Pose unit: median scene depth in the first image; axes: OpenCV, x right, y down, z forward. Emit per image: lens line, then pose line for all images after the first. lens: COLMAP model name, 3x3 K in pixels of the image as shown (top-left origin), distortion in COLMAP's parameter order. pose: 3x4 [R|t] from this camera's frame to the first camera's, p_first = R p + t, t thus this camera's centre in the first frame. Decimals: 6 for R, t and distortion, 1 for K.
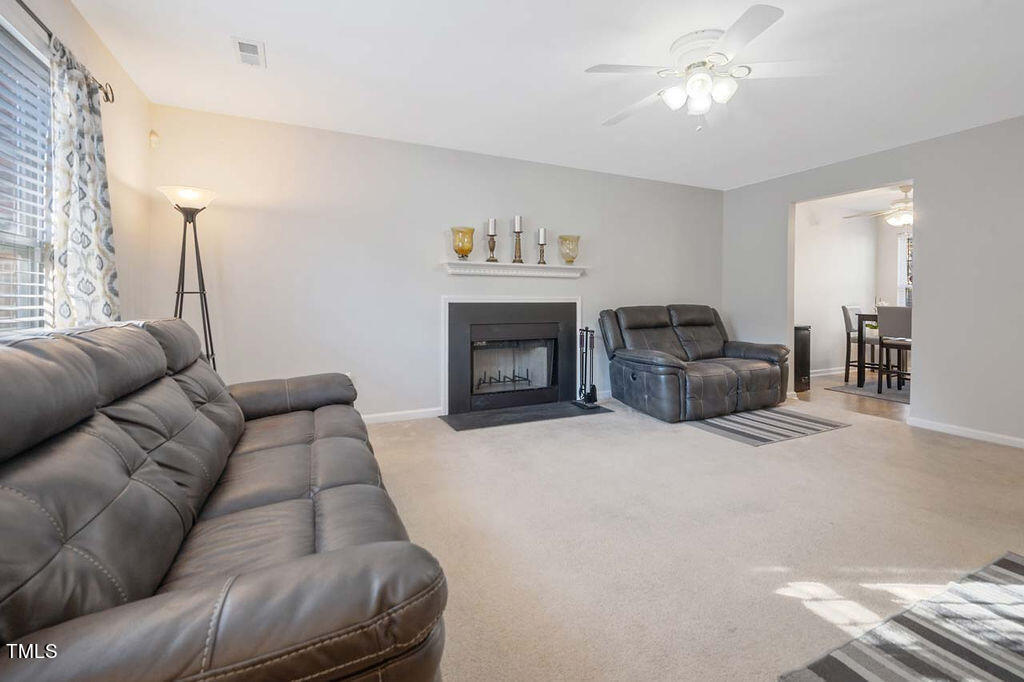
lens RADIAL K [[427.3, 0, 511.6], [0, 427.3, 308.3], [0, 0, 1]] dist [-0.011114, -0.000281]
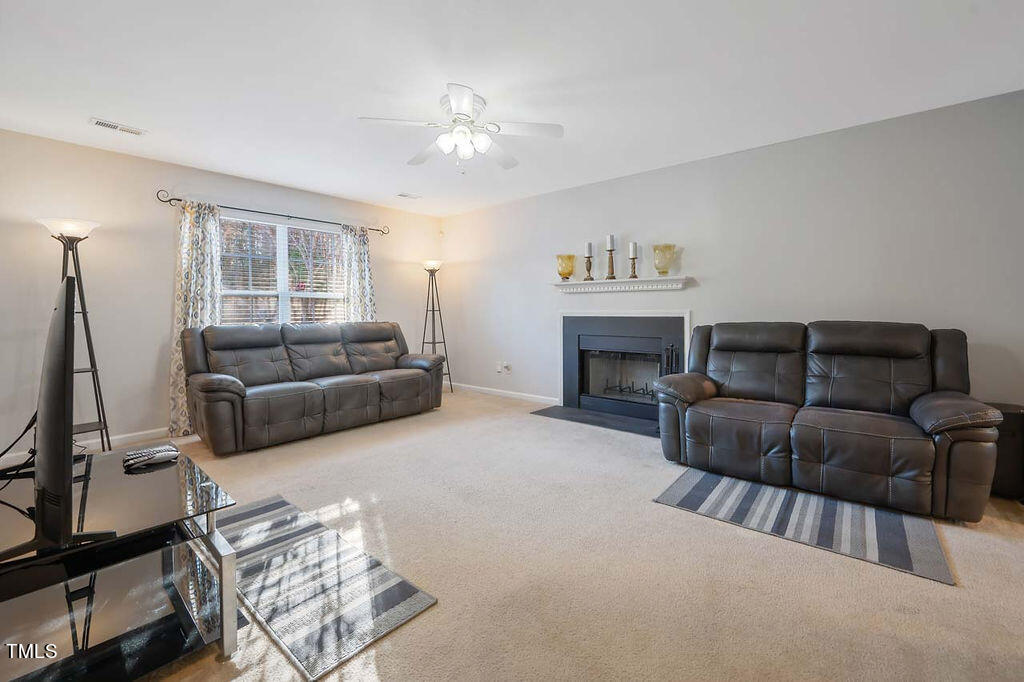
lens RADIAL K [[428.5, 0, 511.8], [0, 428.5, 315.2], [0, 0, 1]] dist [-0.000789, -0.000028]
pose [[0.437956, 0.008133, -0.898960, 0.910903], [-0.004716, 0.999966, 0.006749, -0.023097], [0.898984, 0.001284, 0.437979, 0.317691]]
